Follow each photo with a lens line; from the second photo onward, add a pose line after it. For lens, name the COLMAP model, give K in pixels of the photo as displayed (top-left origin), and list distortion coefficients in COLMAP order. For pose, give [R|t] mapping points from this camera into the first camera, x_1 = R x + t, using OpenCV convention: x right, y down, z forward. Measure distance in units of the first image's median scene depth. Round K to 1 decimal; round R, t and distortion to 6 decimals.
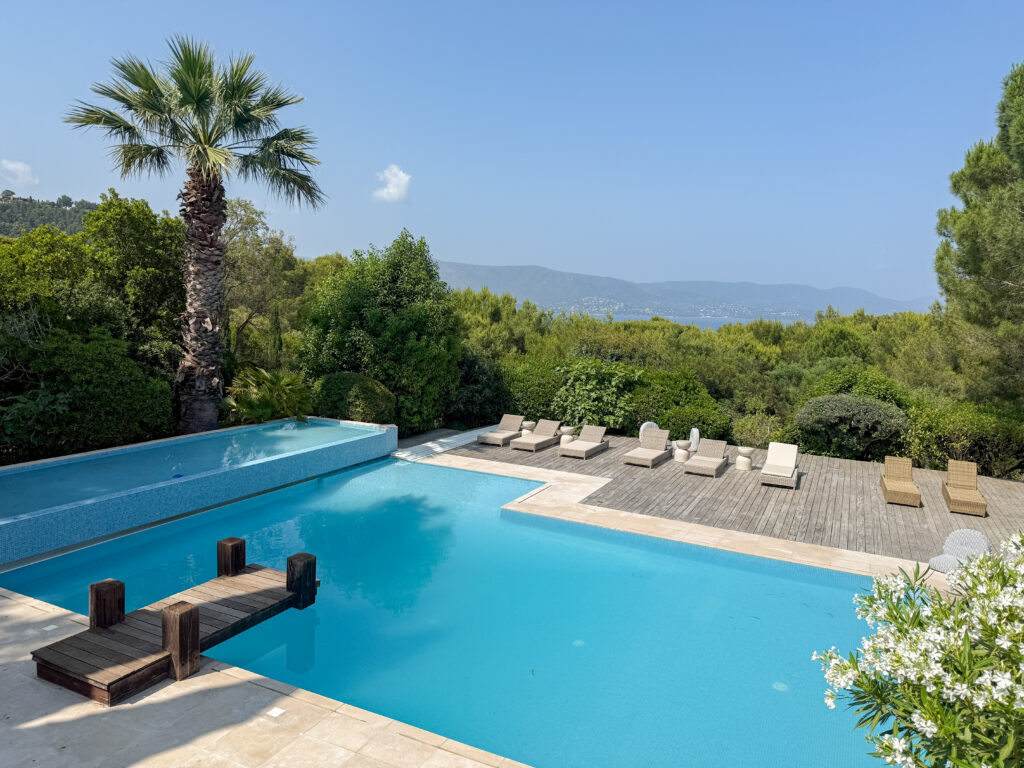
lens RADIAL K [[713.6, 0, 512.0], [0, 713.6, 384.0], [0, 0, 1]] dist [0.084037, -0.000268]
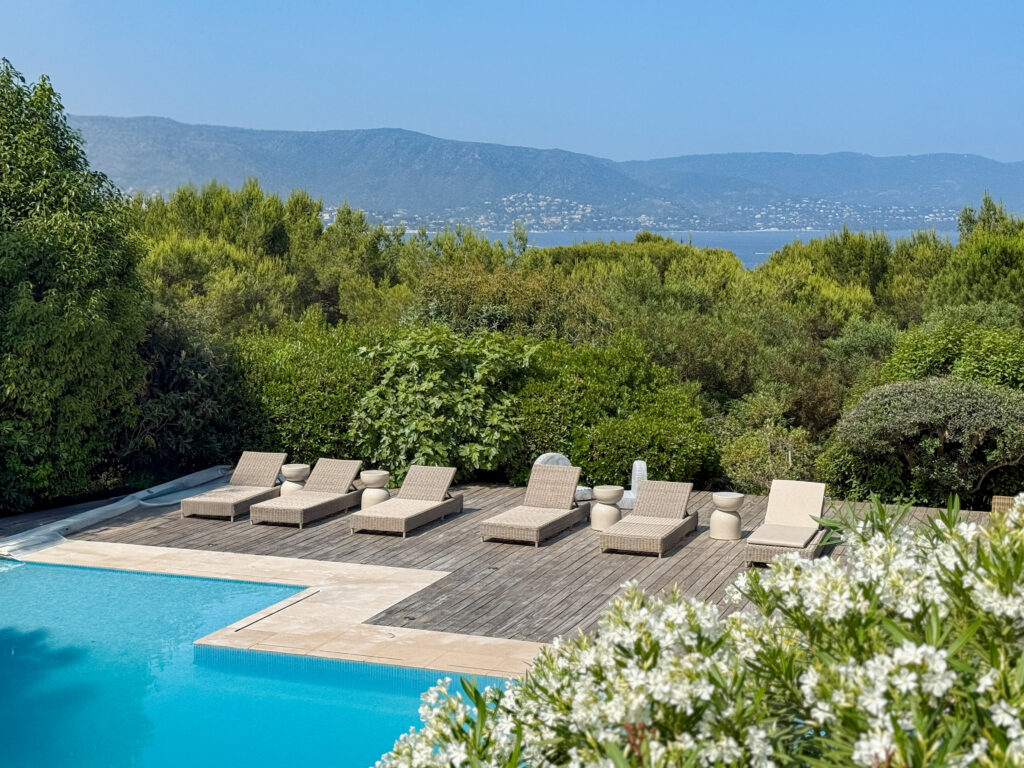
lens RADIAL K [[1577.7, 0, 512.0], [0, 1577.7, 384.0], [0, 0, 1]] dist [0.219927, -0.855973]
pose [[0.994203, -0.043535, 0.098316, 0.063842], [0.043888, 0.999035, -0.001431, 0.007292], [-0.098159, 0.005738, 0.995154, -0.052405]]
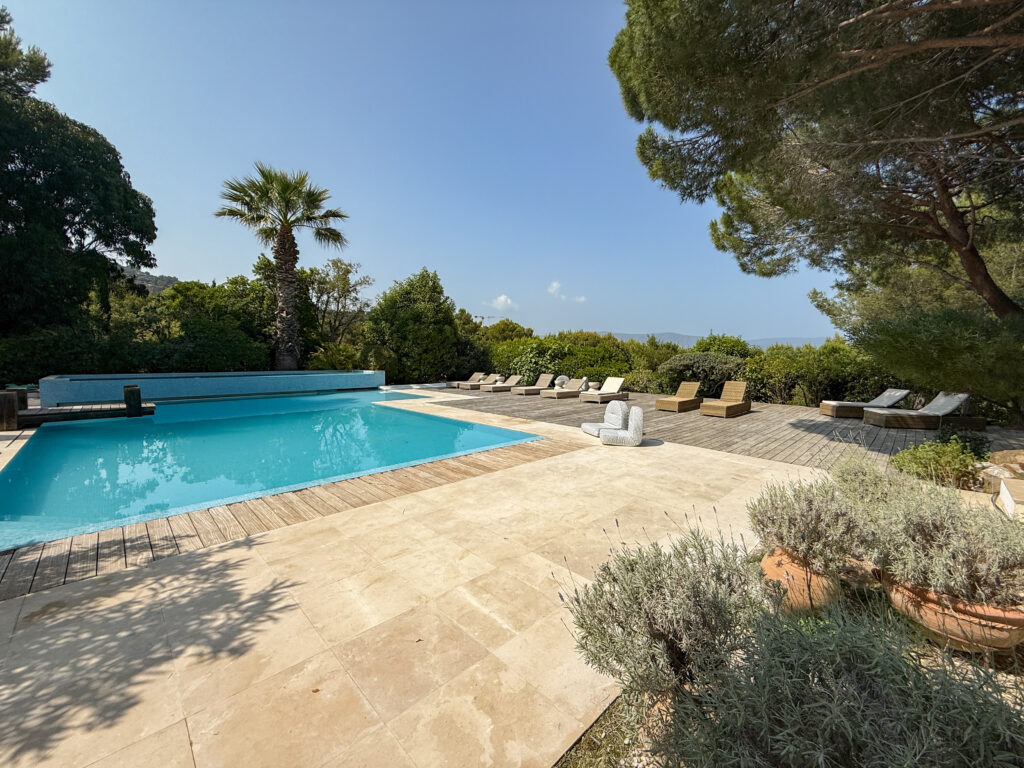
lens RADIAL K [[406.3, 0, 512.0], [0, 406.3, 384.0], [0, 0, 1]] dist [0.000172, 0.000008]
pose [[0.940849, -0.010943, -0.338648, 0.380158], [-0.006733, 0.998677, -0.050975, 0.114964], [0.338758, 0.050240, 0.939531, 0.167673]]
